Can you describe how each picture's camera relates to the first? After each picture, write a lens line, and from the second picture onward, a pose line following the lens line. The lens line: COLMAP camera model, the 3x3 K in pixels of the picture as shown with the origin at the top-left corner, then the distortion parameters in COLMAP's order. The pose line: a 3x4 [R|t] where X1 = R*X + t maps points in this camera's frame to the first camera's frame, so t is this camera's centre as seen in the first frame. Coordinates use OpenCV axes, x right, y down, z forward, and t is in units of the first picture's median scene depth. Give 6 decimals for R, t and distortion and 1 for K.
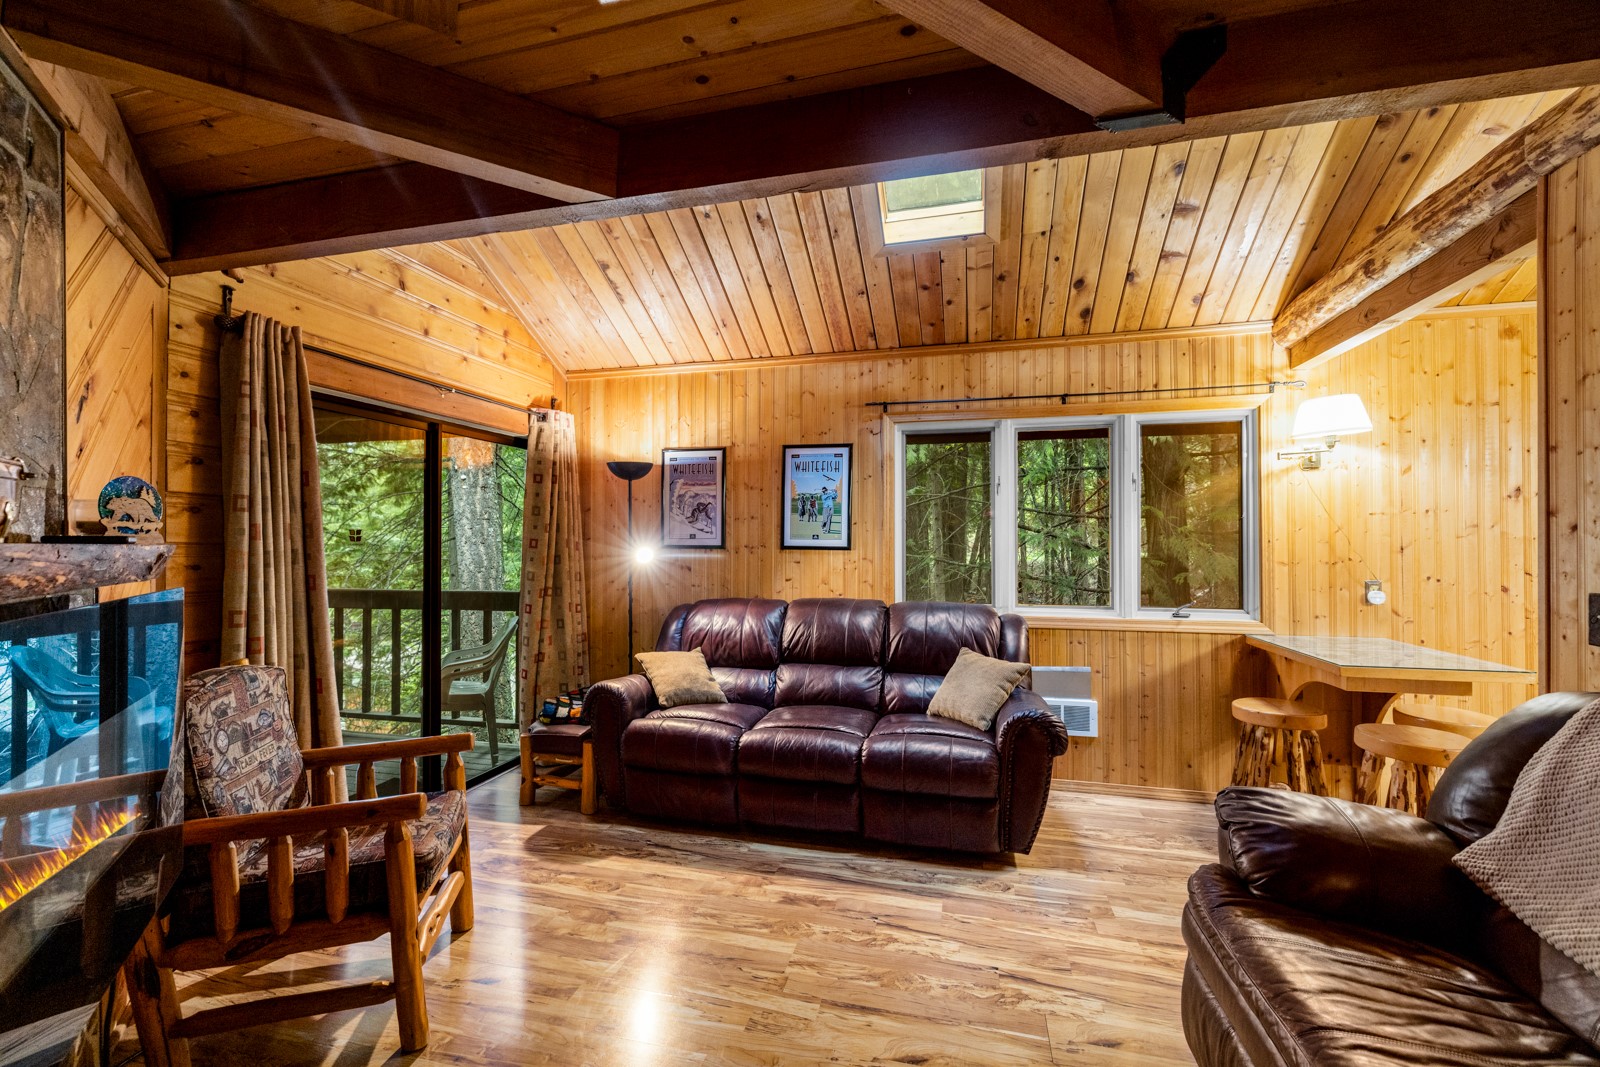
lens RADIAL K [[668.3, 0, 796.0], [0, 668.3, 542.4], [0, 0, 1]] dist [-0.000540, 0.000196]
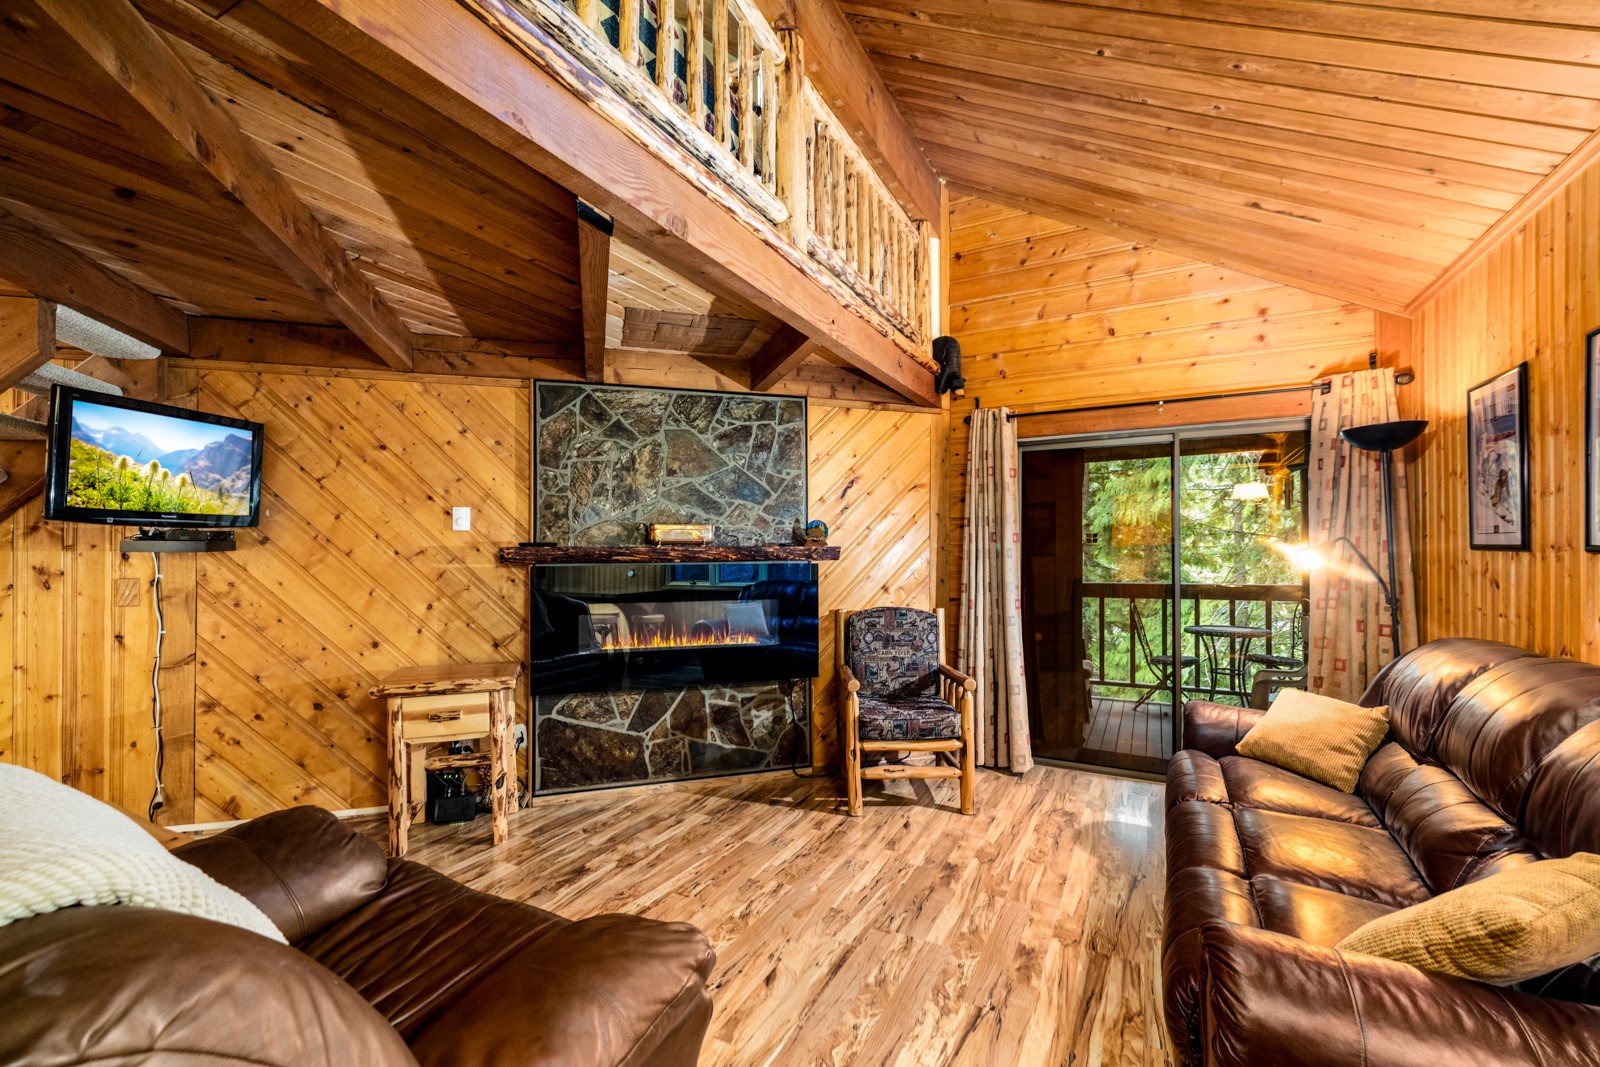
lens RADIAL K [[668.3, 0, 799.8], [0, 668.3, 540.5], [0, 0, 1]] dist [-0.000540, 0.000196]
pose [[-0.235480, -0.009424, -0.971834, 0.632820], [0.007233, 0.999908, -0.011449, 0.004092], [0.971852, -0.009725, -0.235390, 0.638703]]
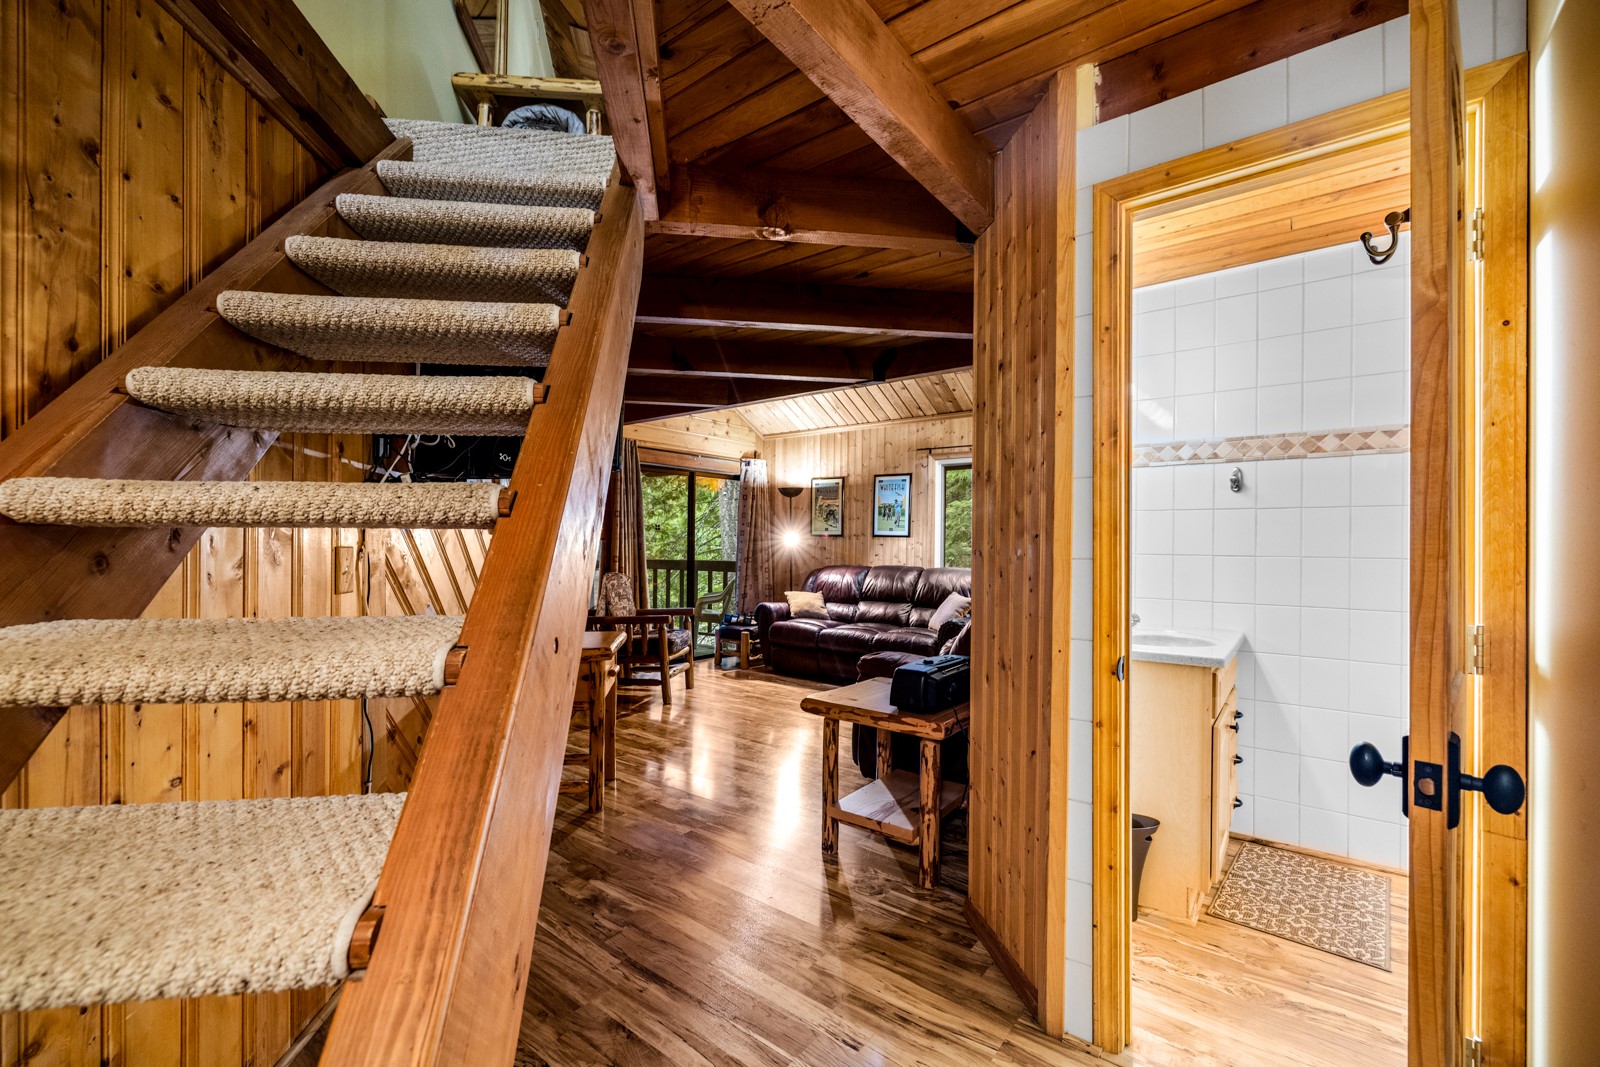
lens RADIAL K [[668.3, 0, 800.8], [0, 668.3, 548.5], [0, 0, 1]] dist [-0.000540, 0.000196]
pose [[0.919148, 0.011445, -0.393747, 0.530536], [-0.008123, 0.999916, 0.010102, 0.027030], [0.393829, -0.006087, 0.919164, -0.691869]]
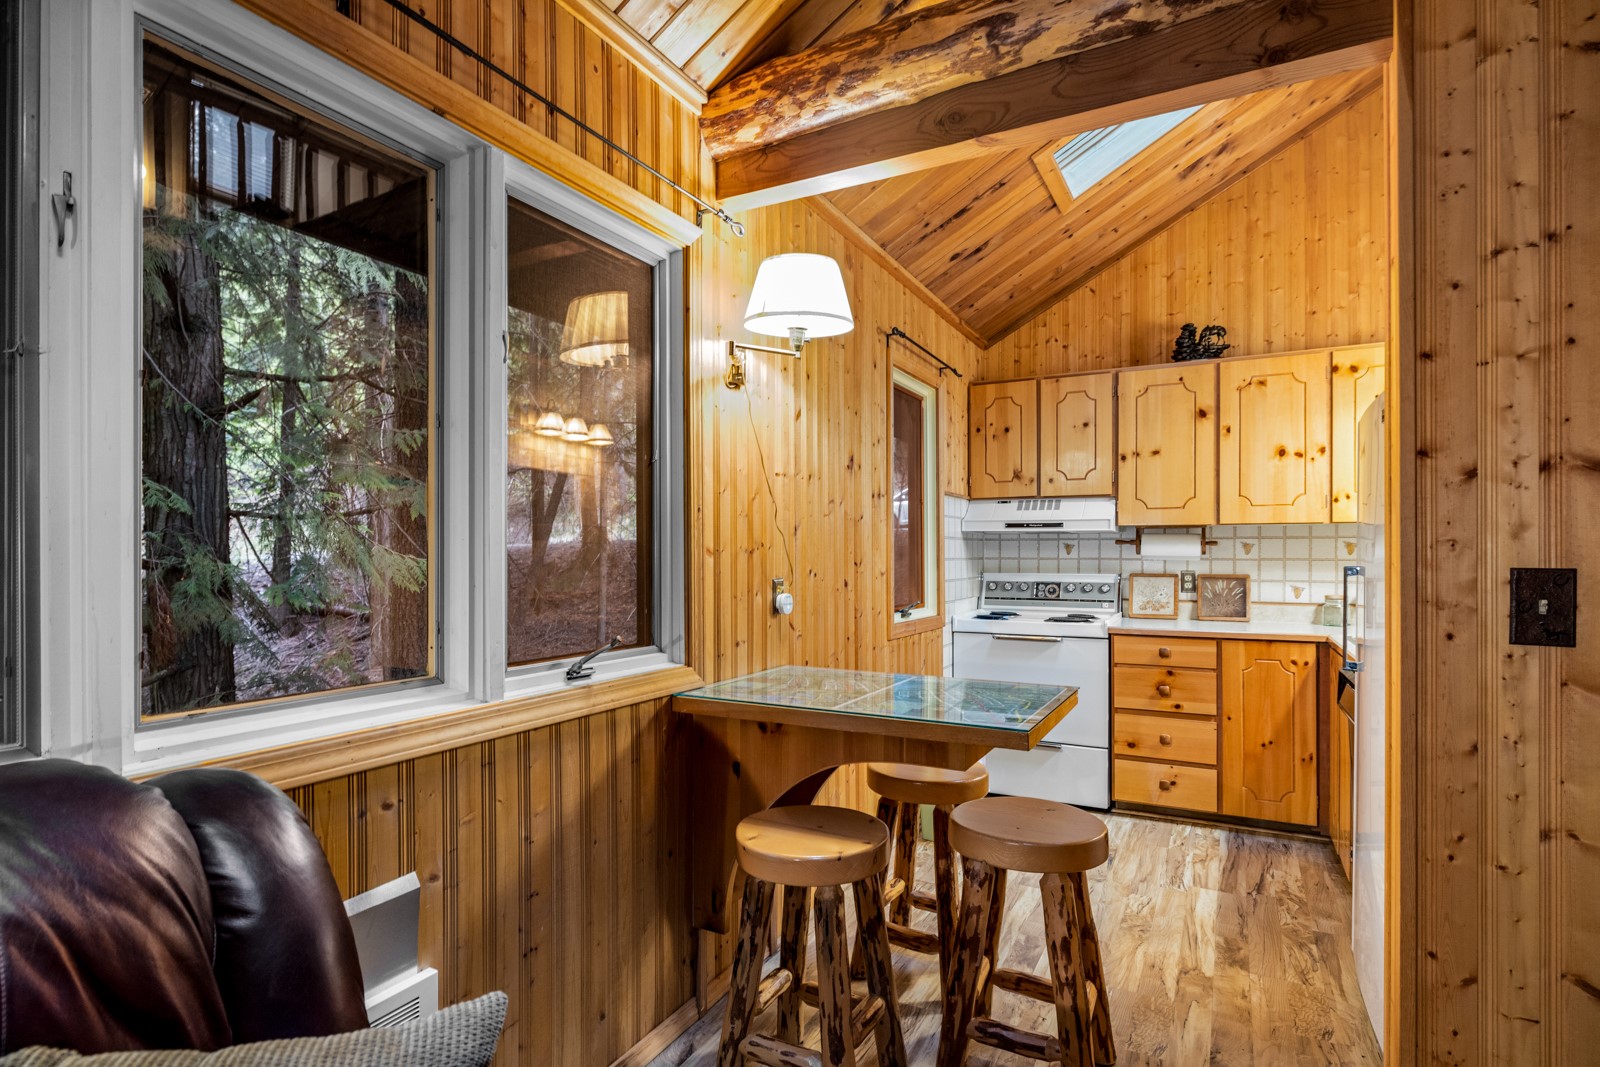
lens RADIAL K [[807.3, 0, 798.6], [0, 807.3, 552.2], [0, 0, 1]] dist [-0.002464, 0.001175]
pose [[0.239445, 0.003148, 0.970905, 0.103454], [-0.004329, 0.999988, -0.002175, 0.030929], [-0.970900, -0.003683, 0.239456, 0.723977]]
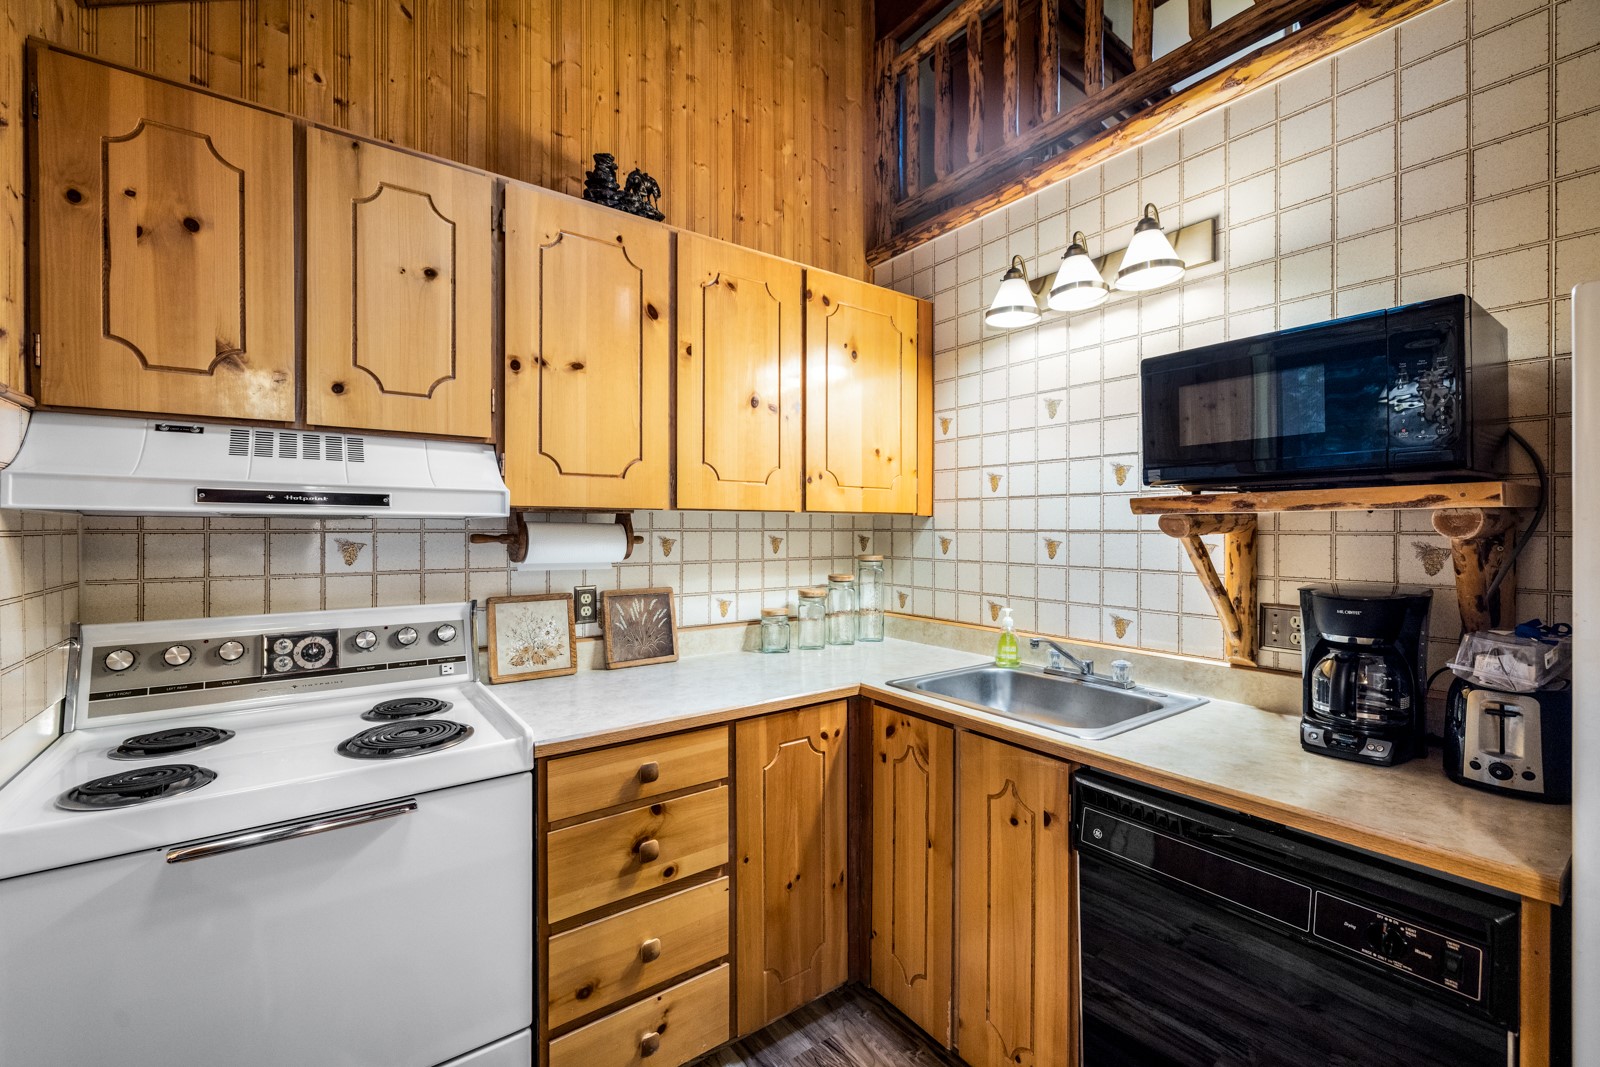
lens RADIAL K [[668.3, 0, 790.9], [0, 668.3, 529.4], [0, 0, 1]] dist [-0.000540, 0.000196]
pose [[-0.764200, -0.001697, 0.644978, 0.872829], [-0.002391, 0.999997, -0.000203, 0.004634], [-0.644975, -0.001697, -0.764201, 0.776074]]
